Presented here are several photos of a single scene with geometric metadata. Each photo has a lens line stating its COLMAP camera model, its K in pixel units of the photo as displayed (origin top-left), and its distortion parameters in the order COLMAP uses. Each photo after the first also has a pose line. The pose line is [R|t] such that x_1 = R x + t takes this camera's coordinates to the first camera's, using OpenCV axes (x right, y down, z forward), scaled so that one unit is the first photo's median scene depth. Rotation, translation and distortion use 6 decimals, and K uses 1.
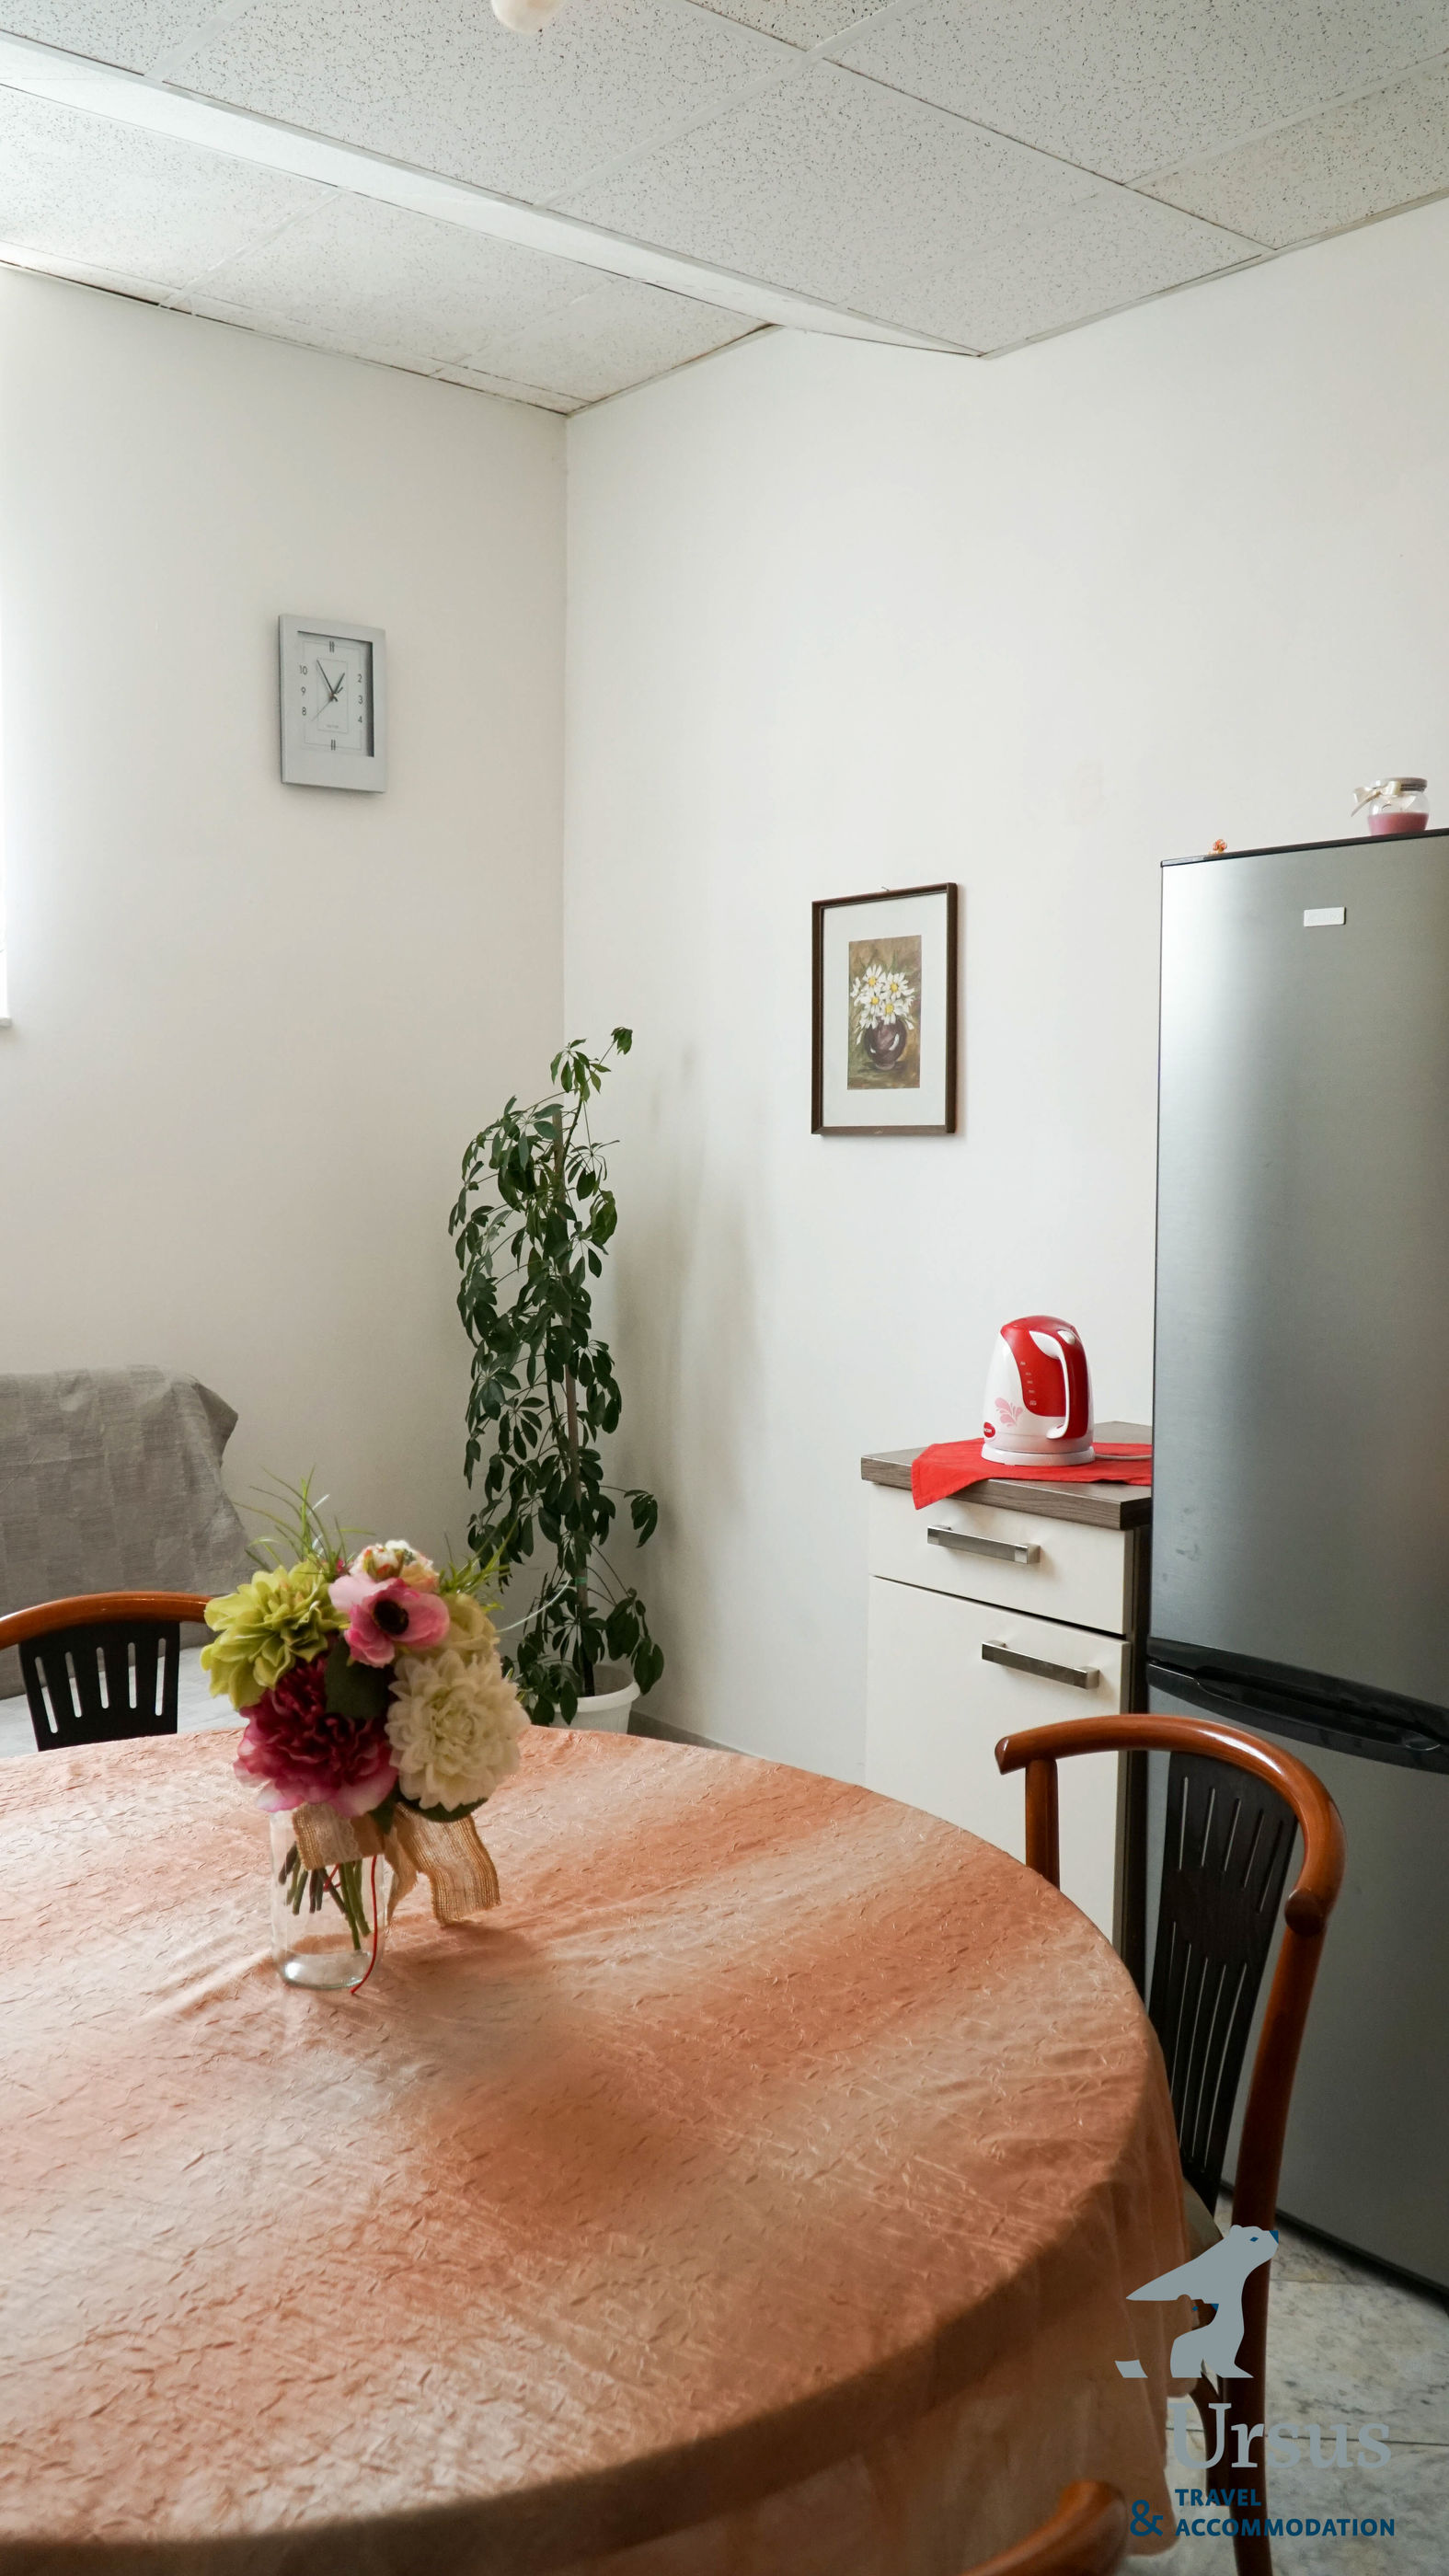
lens RADIAL K [[2094.6, 0, 720.7], [0, 2094.6, 1276.7], [0, 0, 1]] dist [0.007262, -0.016845]
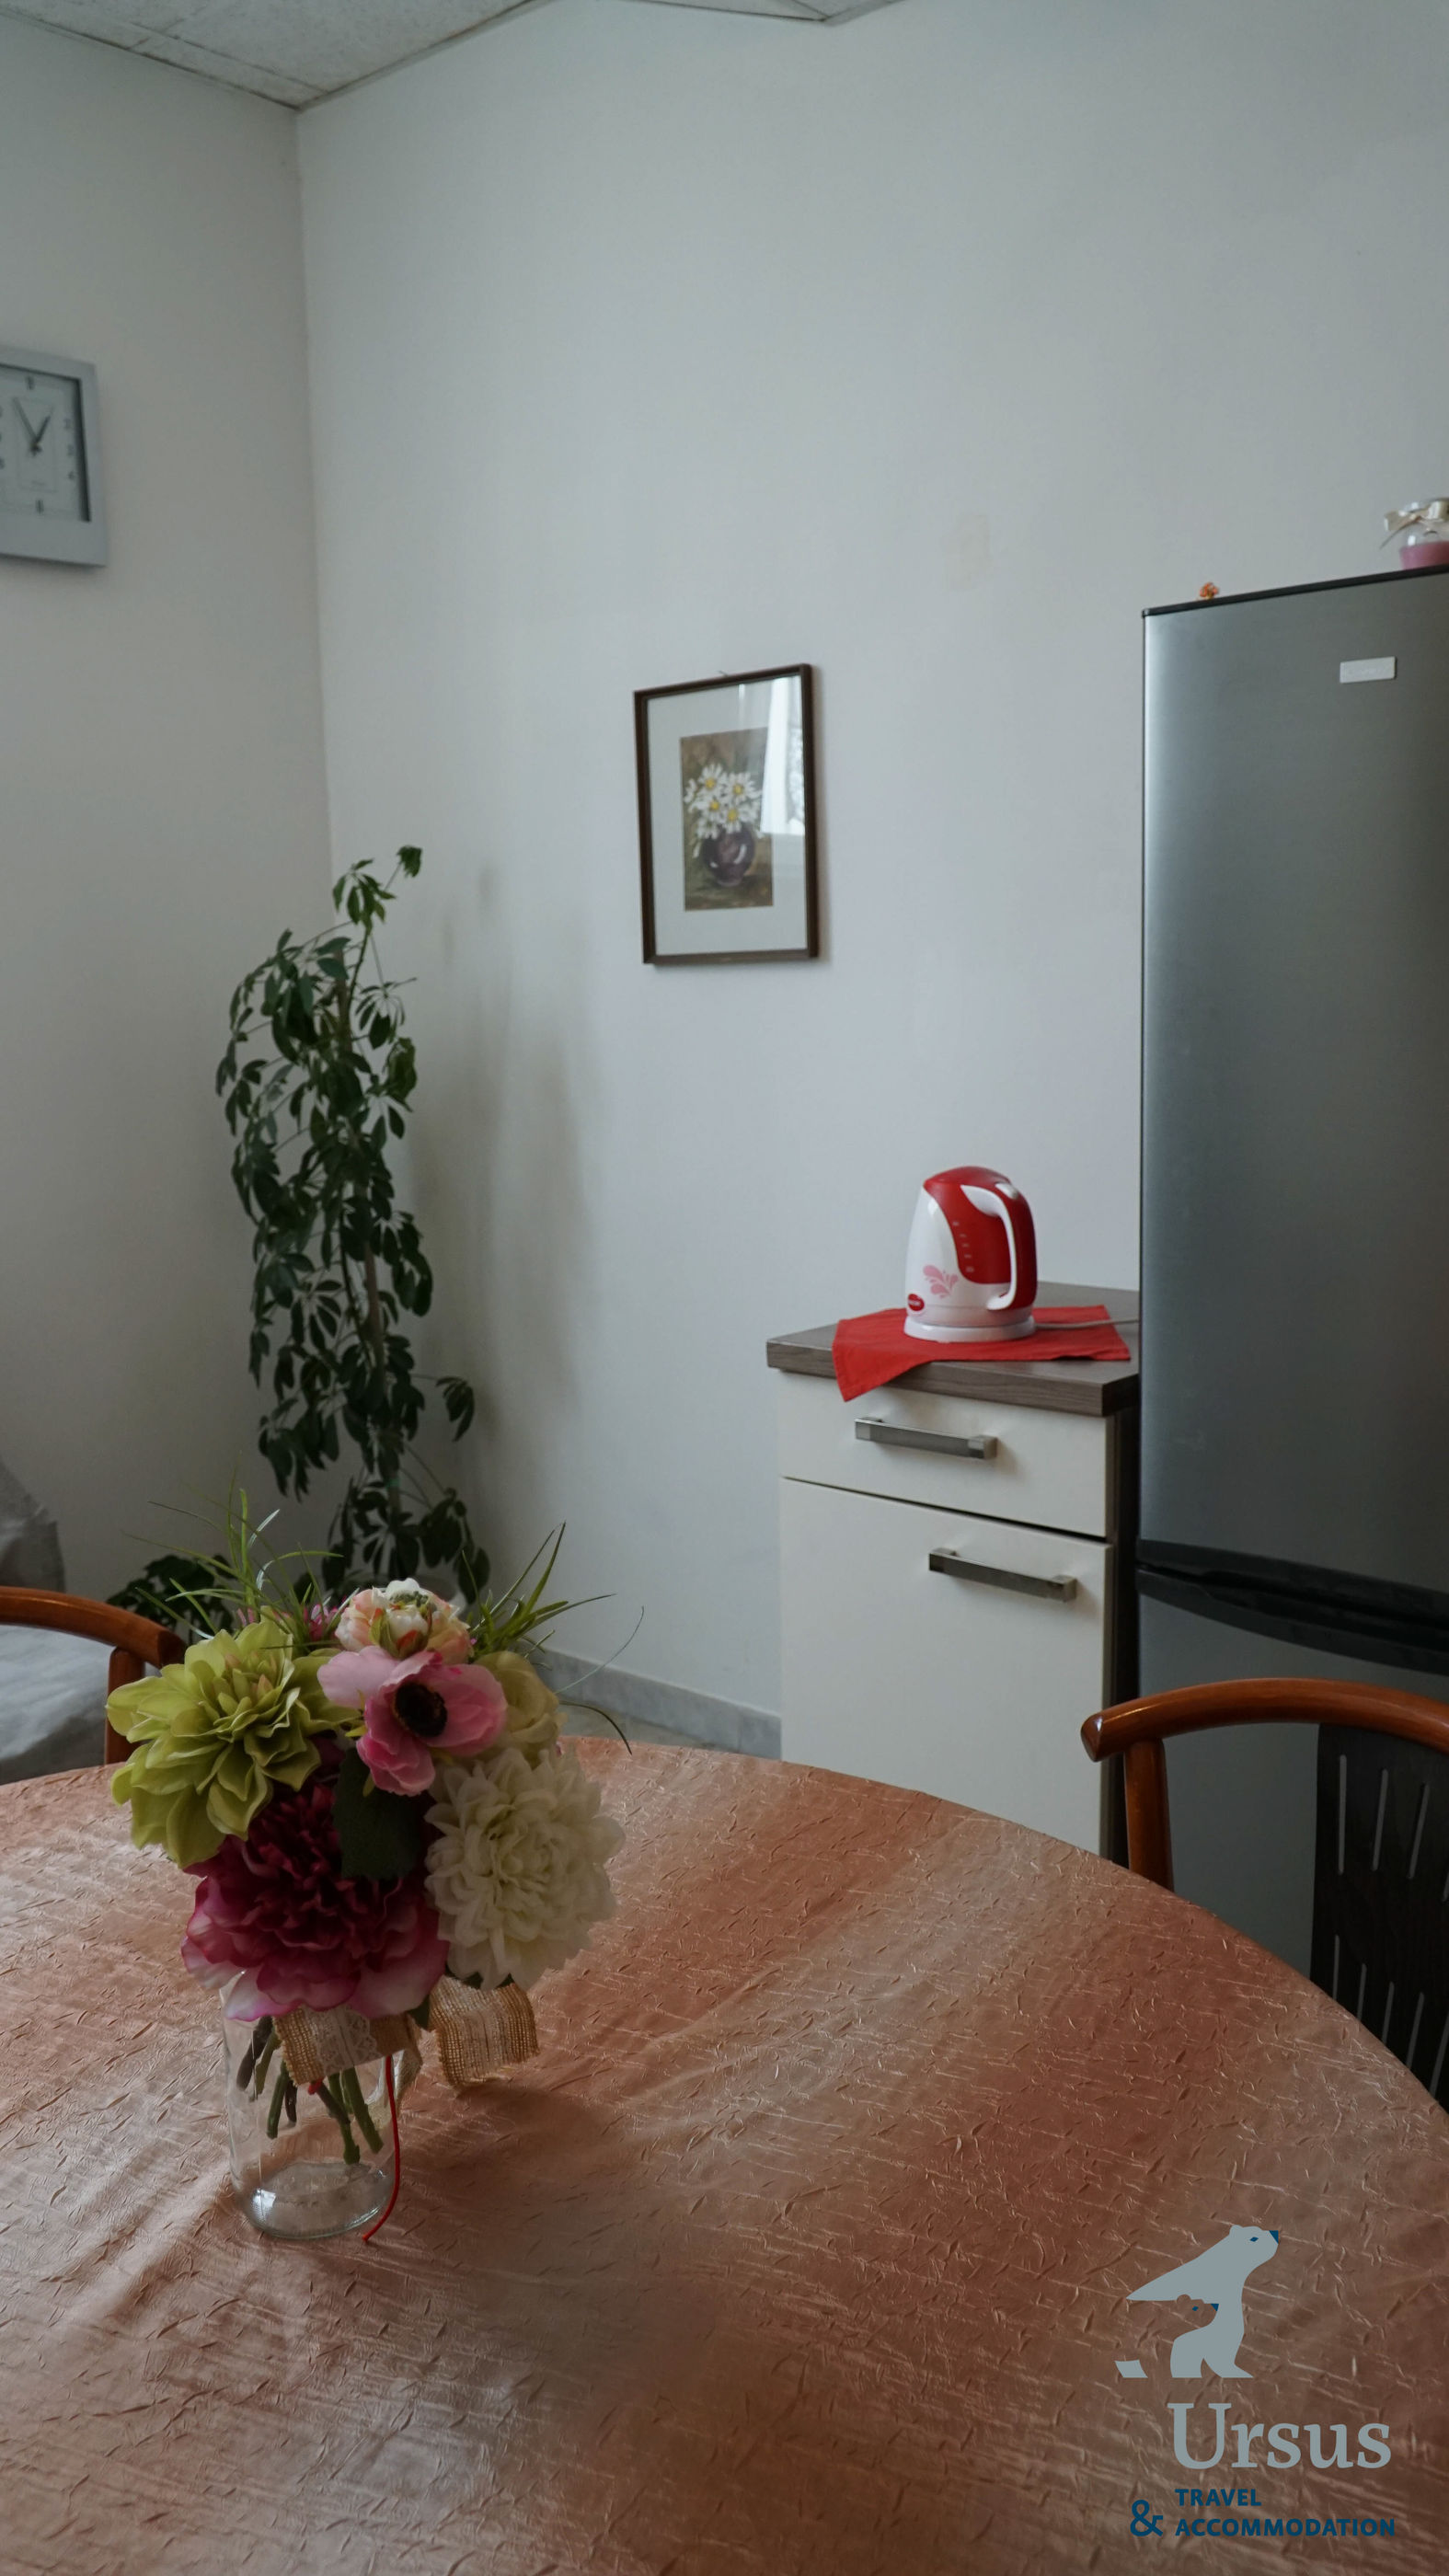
lens RADIAL K [[2069.7, 0, 719.5], [0, 2069.7, 1282.8], [0, 0, 1]] dist [0.013978, -0.033940]
pose [[0.988124, -0.051006, 0.144948, -0.081198], [0.039153, 0.995739, 0.083487, -0.009637], [-0.148589, -0.076821, 0.985911, 0.196115]]
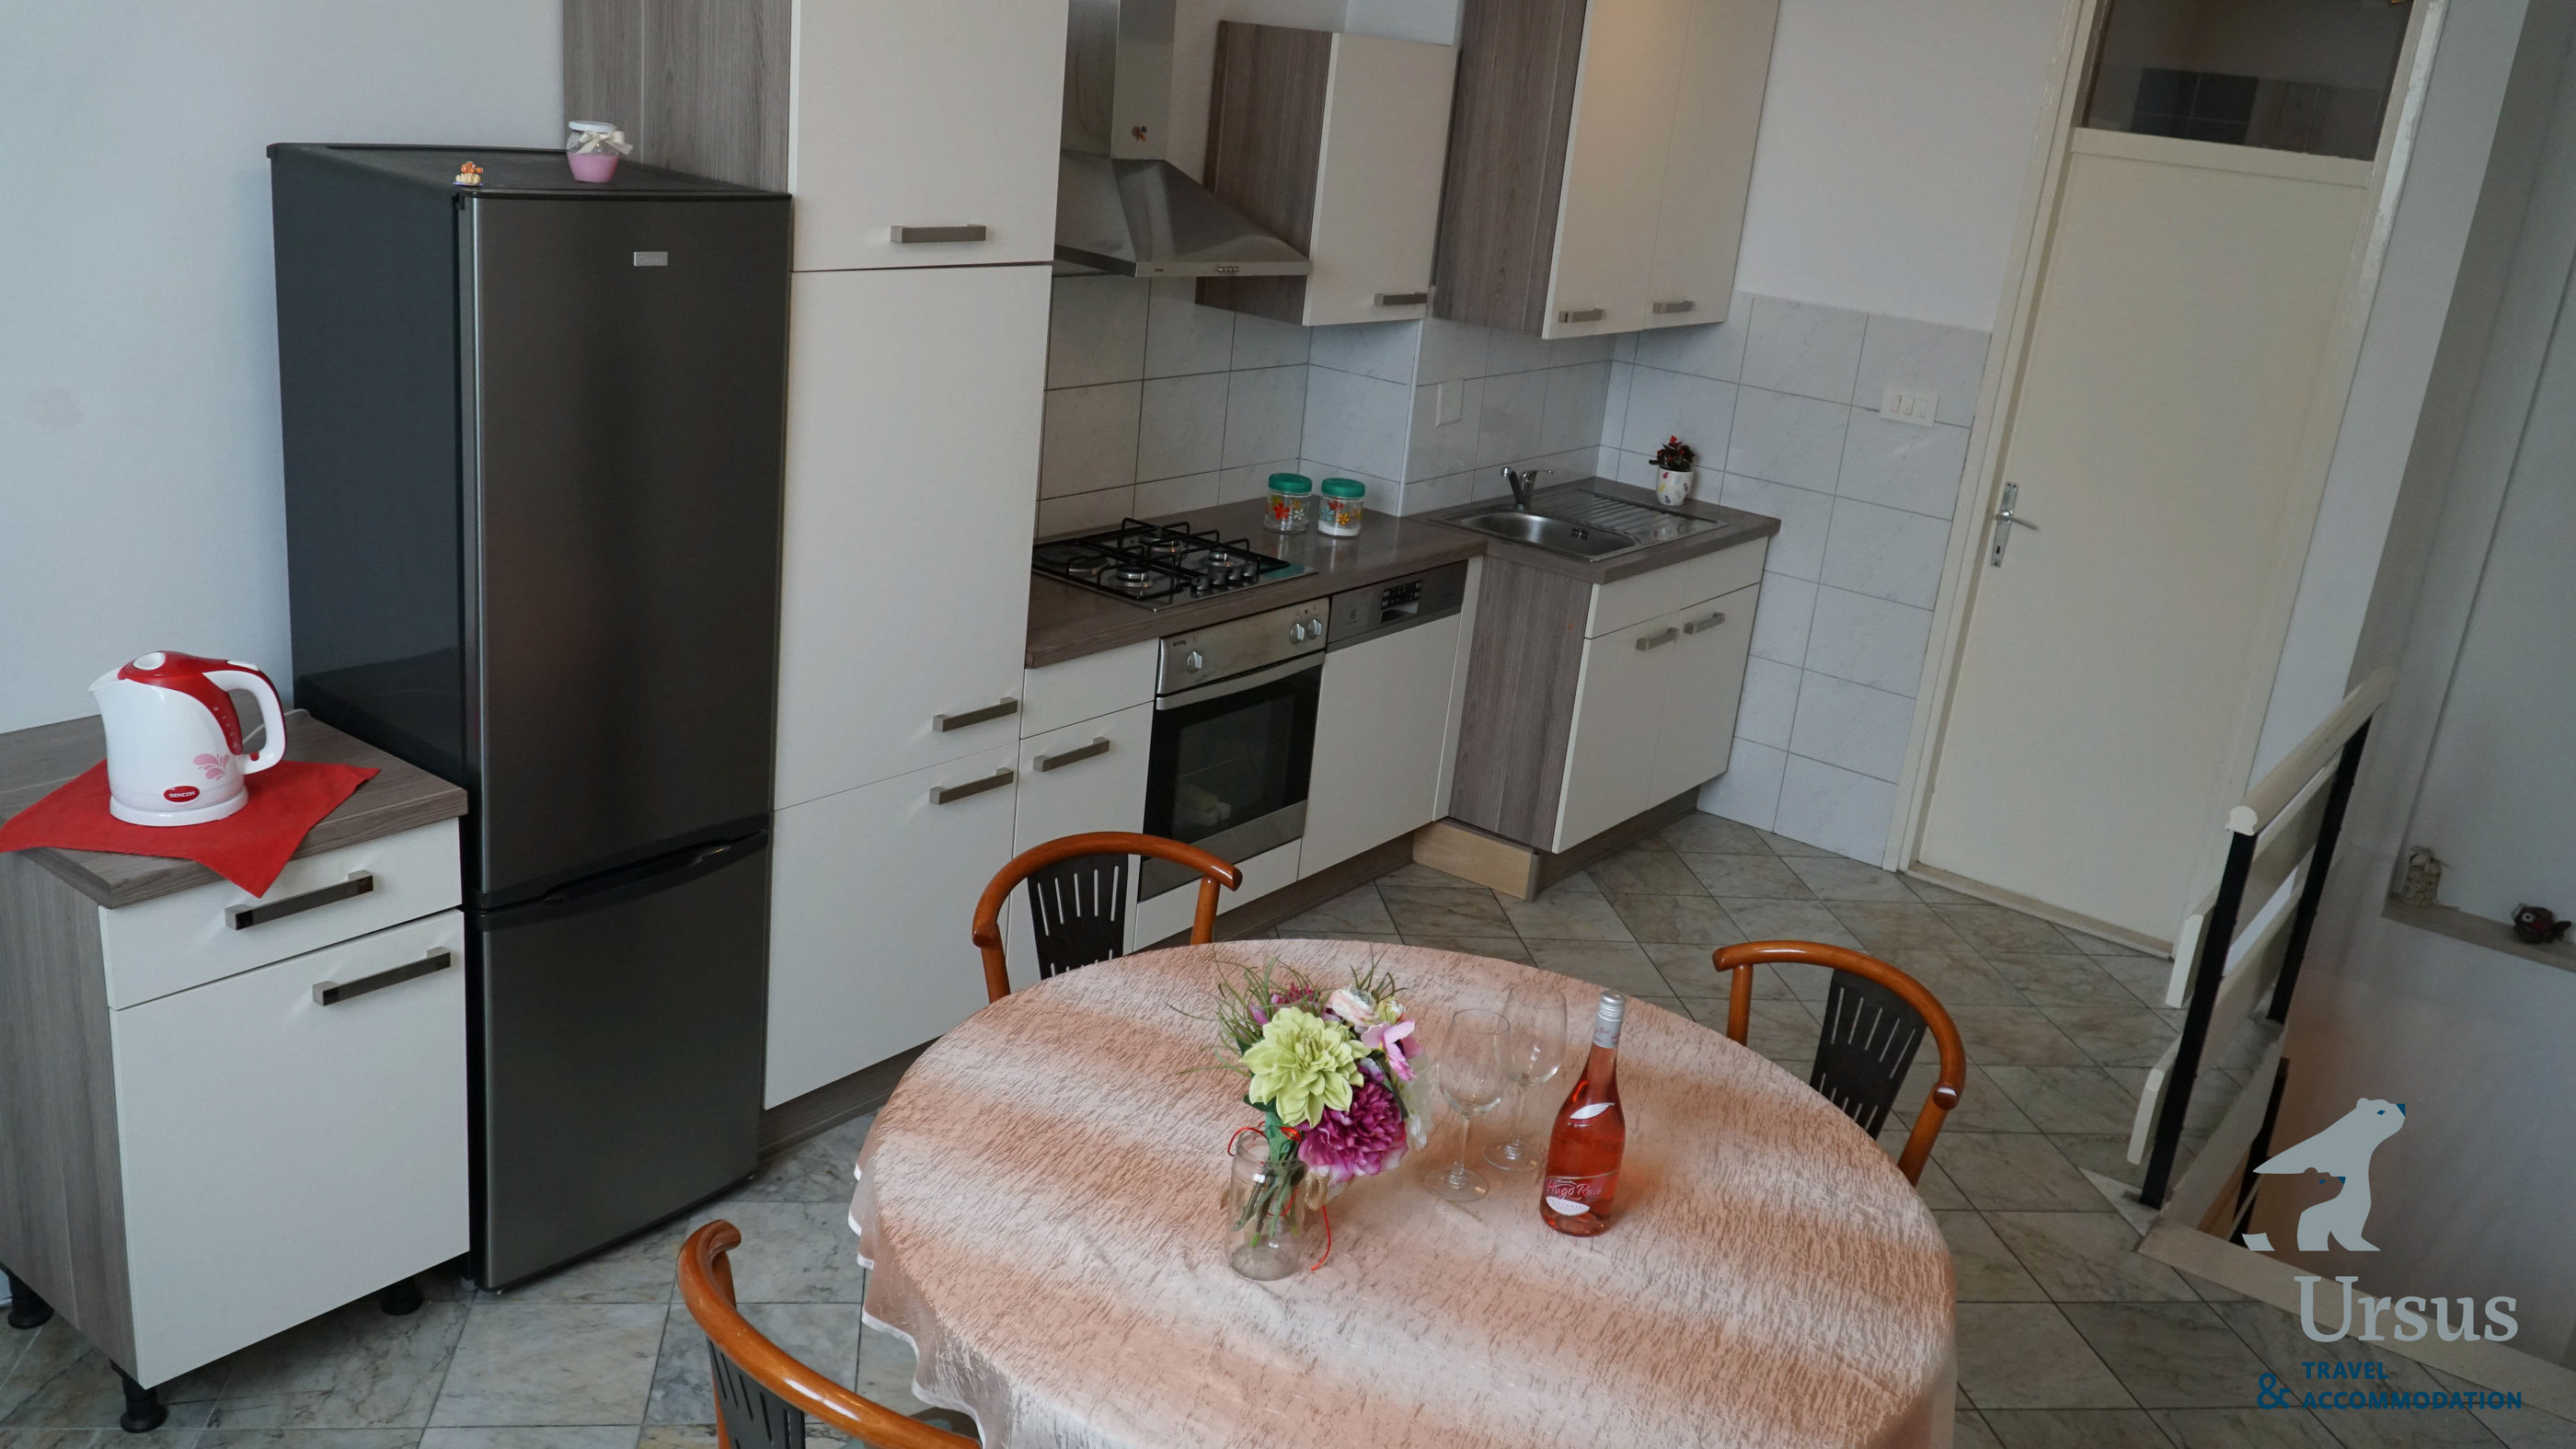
lens RADIAL K [[2092.7, 0, 1284.8], [0, 2092.7, 714.9], [0, 0, 1]] dist [0.020103, -0.049302]
pose [[-0.253319, -0.326188, 0.910731, -0.870727], [-0.028963, 0.943573, 0.329895, -0.292538], [-0.966949, 0.057191, -0.248472, 0.847146]]
